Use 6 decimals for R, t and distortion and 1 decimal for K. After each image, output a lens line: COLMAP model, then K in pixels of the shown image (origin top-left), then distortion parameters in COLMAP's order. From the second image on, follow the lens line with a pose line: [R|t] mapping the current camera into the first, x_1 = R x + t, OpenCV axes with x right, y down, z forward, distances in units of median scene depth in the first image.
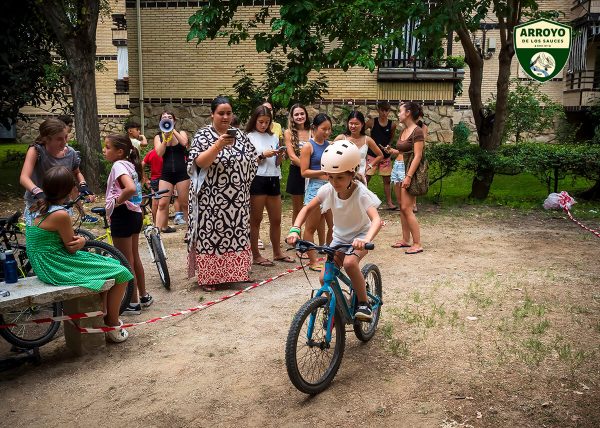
lens RADIAL K [[589.0, 0, 300.0], [0, 589.0, 214.0], [0, 0, 1]] dist [0.008656, -0.009911]
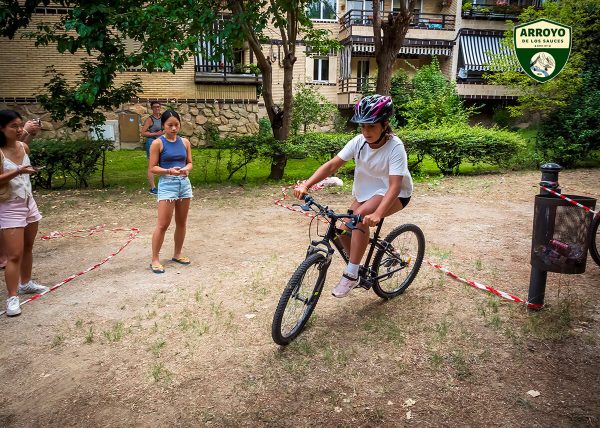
lens RADIAL K [[440.5, 0, 300.0], [0, 440.5, 214.0], [0, 0, 1]] dist [-0.008785, -0.007896]
pose [[0.947762, -0.077259, 0.309482, 0.055982], [0.057390, 0.995693, 0.072812, -0.017698], [-0.313774, -0.051248, 0.948114, 0.093684]]
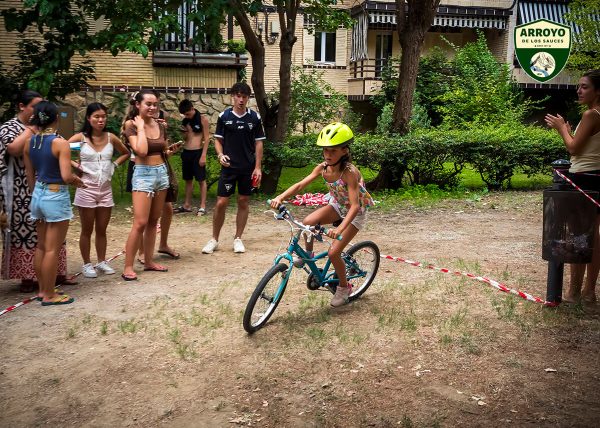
lens RADIAL K [[671.1, 0, 292.0], [0, 671.1, 211.5], [0, 0, 1]] dist [0.000601, -0.000094]
pose [[0.947142, -0.048261, 0.317164, -0.001737], [0.049929, 0.998749, 0.002869, 0.001323], [-0.316905, 0.013119, 0.948366, -0.031201]]
